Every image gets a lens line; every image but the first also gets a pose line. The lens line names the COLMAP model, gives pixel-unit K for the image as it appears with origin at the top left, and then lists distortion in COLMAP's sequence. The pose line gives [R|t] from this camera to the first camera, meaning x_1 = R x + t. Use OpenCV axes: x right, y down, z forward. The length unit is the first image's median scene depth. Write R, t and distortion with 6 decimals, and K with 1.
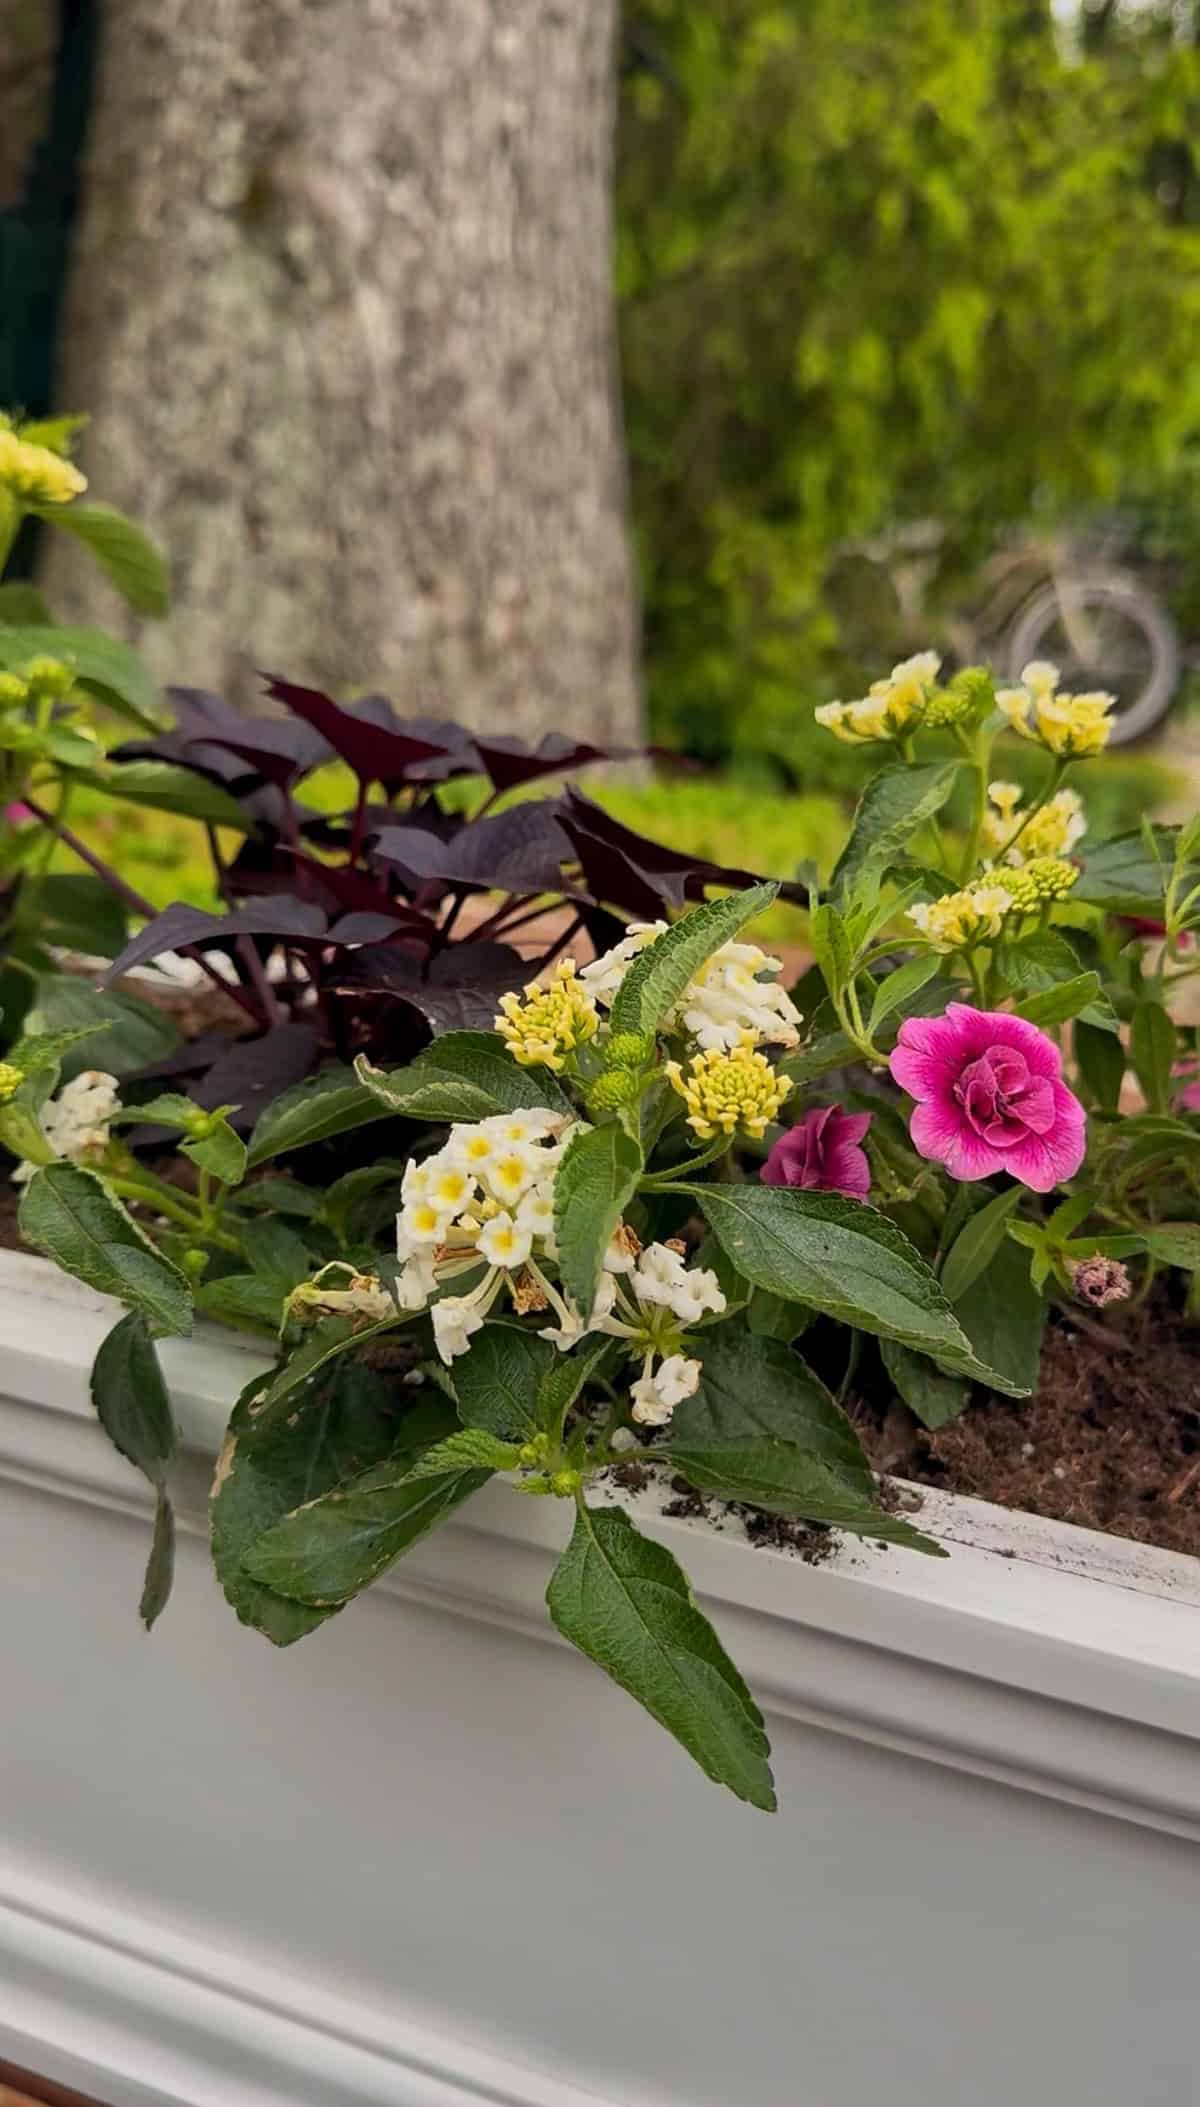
lens RADIAL K [[1796.6, 0, 627.7], [0, 1796.6, 1057.8], [0, 0, 1]] dist [0.102187, -0.319666]
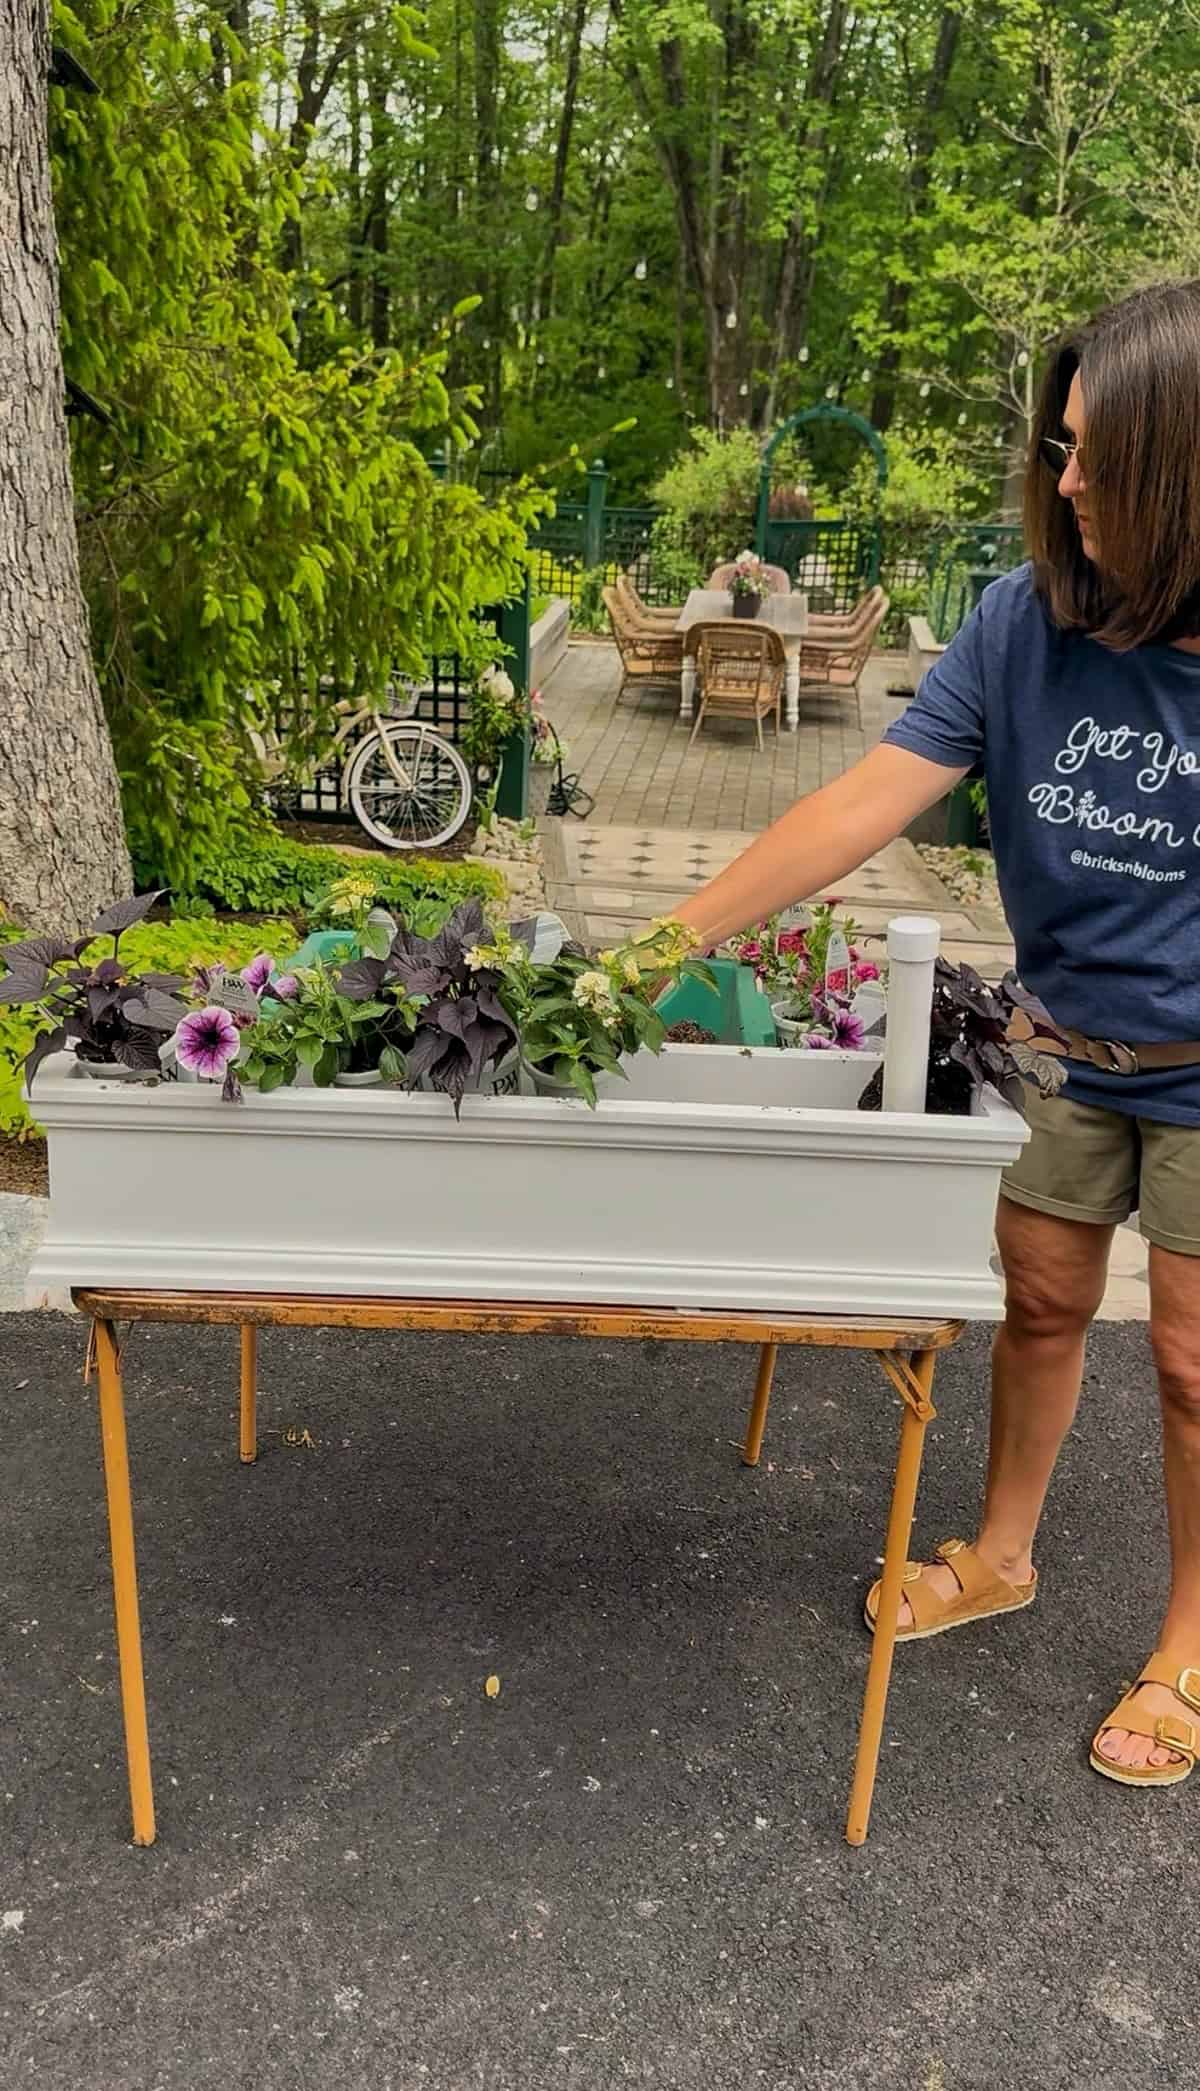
lens RADIAL K [[1808.6, 0, 600.0], [0, 1808.6, 1045.5], [0, 0, 1]] dist [0.000730, 0.000899]
pose [[0.925560, -0.126871, 0.356711, -0.184664], [0.142190, 0.989695, -0.016936, 0.004743], [-0.350886, 0.066396, 0.934061, -0.409997]]
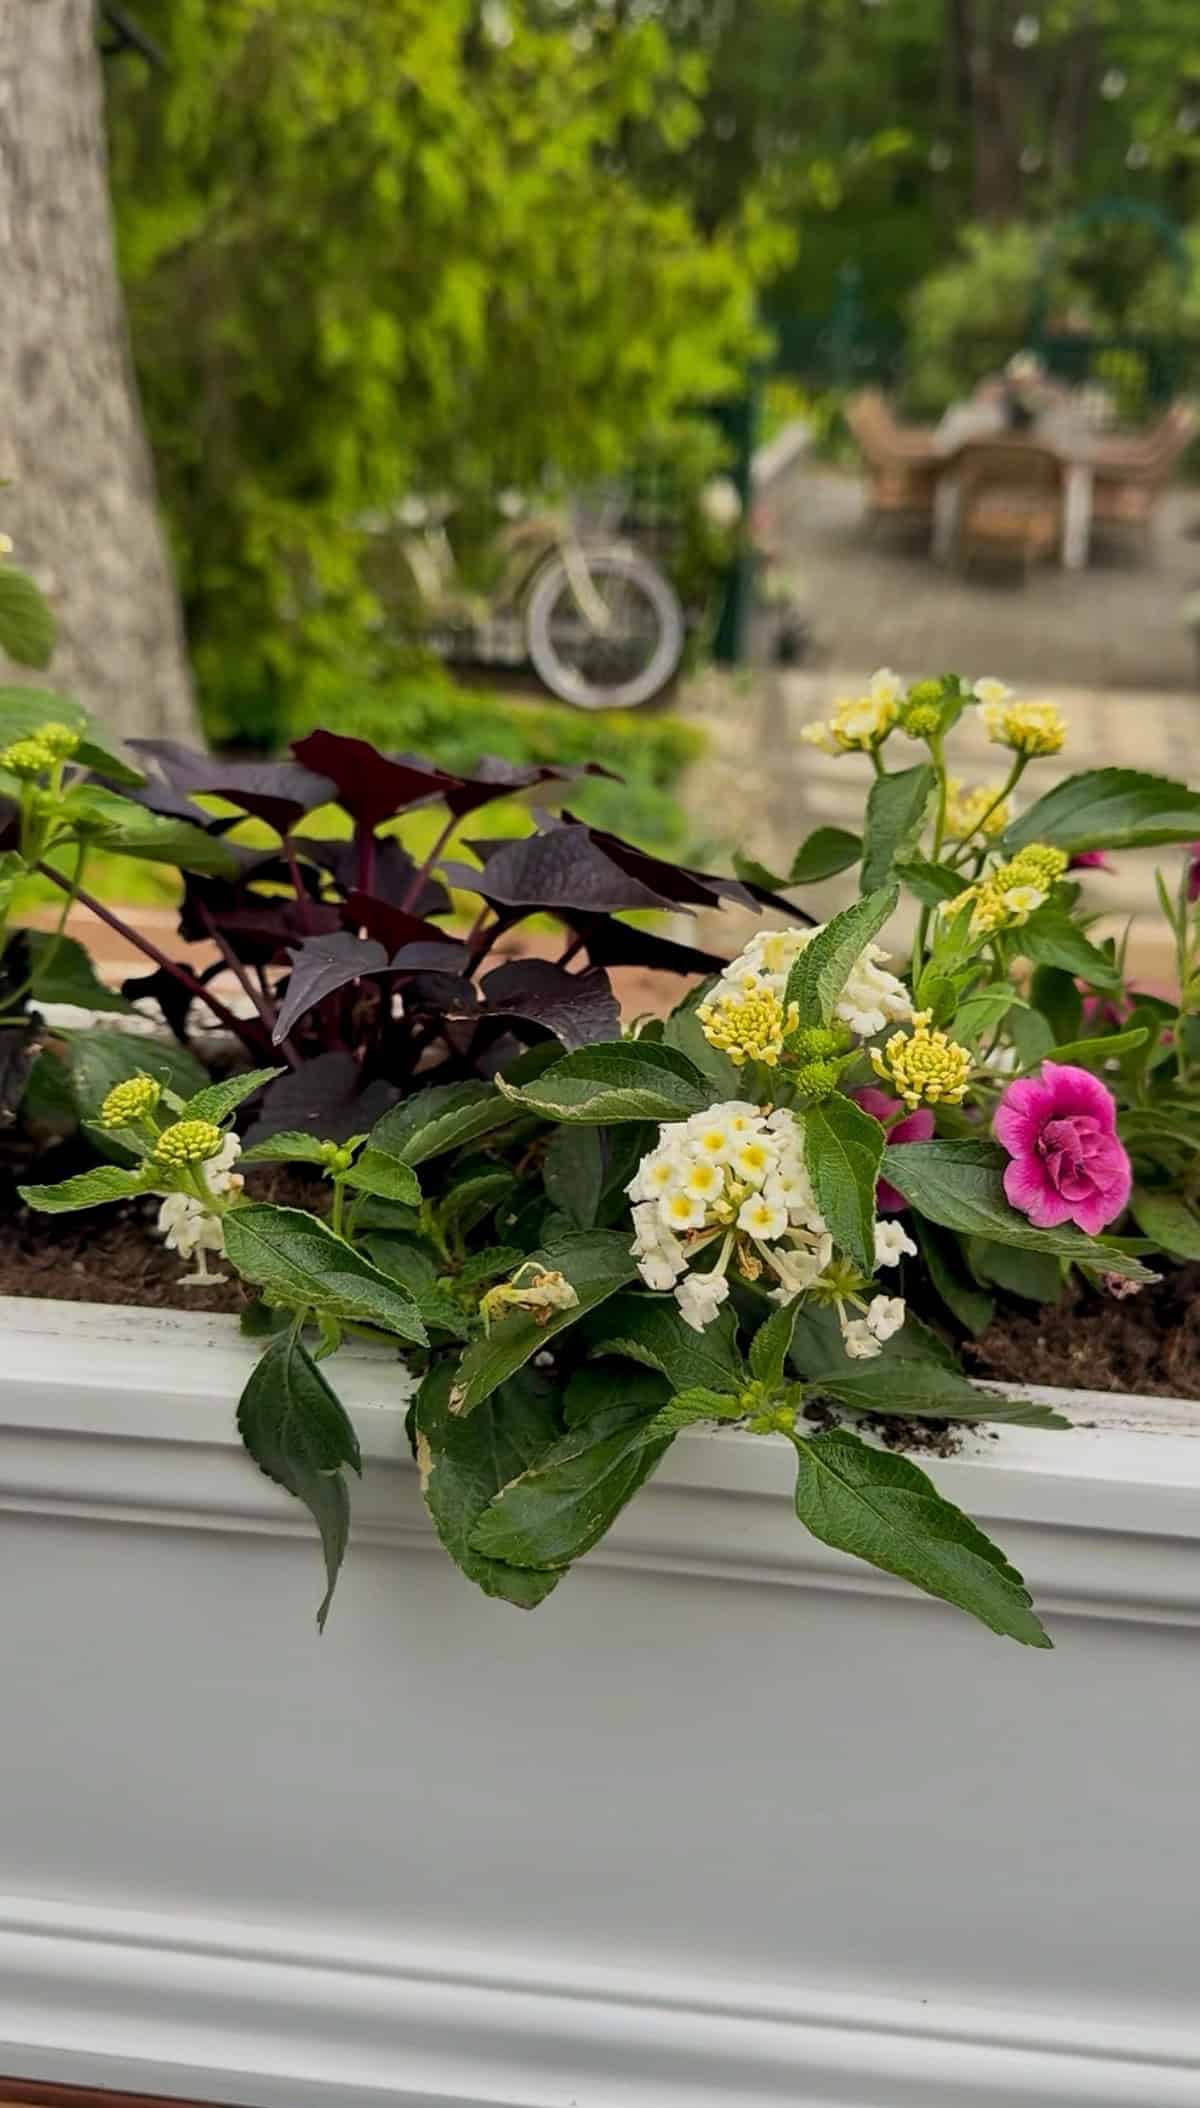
lens RADIAL K [[1821.1, 0, 600.0], [0, 1821.1, 1054.0], [0, 0, 1]] dist [0.000804, -0.075783]
pose [[0.964864, -0.112555, 0.237420, -0.039732], [0.109401, 0.993645, 0.026459, -0.004112], [-0.238890, 0.000444, 0.971047, -0.010220]]
